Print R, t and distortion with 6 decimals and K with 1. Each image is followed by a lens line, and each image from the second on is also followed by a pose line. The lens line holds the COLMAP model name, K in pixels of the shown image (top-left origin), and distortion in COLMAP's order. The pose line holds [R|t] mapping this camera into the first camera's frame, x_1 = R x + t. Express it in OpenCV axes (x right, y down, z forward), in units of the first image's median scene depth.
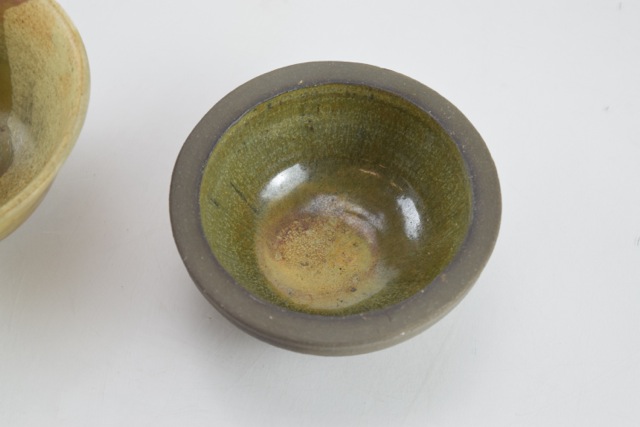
lens RADIAL K [[1436.4, 0, 319.7], [0, 1436.4, 213.8], [0, 0, 1]] dist [0.072670, 0.000000]
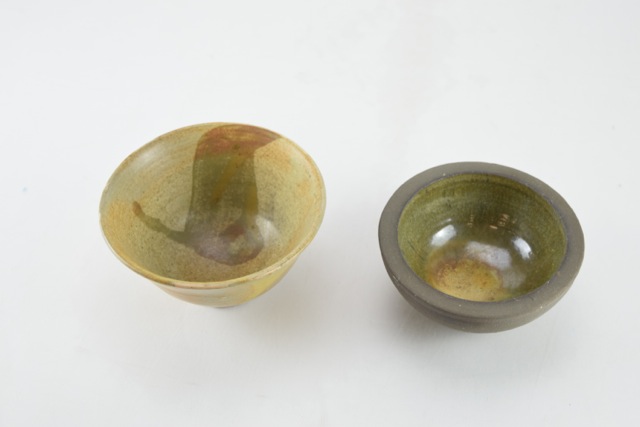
lens RADIAL K [[1186.7, 0, 318.9], [0, 1186.7, 211.3], [0, 0, 1]] dist [0.038701, 0.000000]
pose [[0.993416, -0.091370, 0.069114, -0.250167], [0.102675, 0.977684, -0.183282, 0.179635], [-0.050826, 0.189171, 0.980628, -0.297478]]
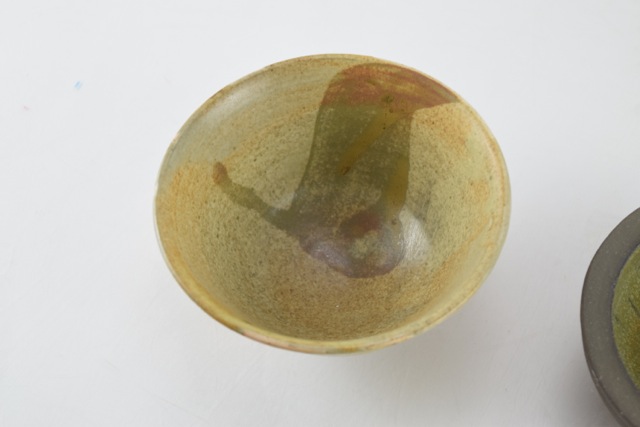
lens RADIAL K [[1436.4, 0, 318.8], [0, 1436.4, 211.9], [0, 0, 1]] dist [0.072670, 0.000000]
pose [[0.993909, 0.080264, -0.075518, -0.207712], [-0.081168, 0.996660, -0.008969, -0.055457], [0.074546, 0.015044, 0.997104, -0.021618]]
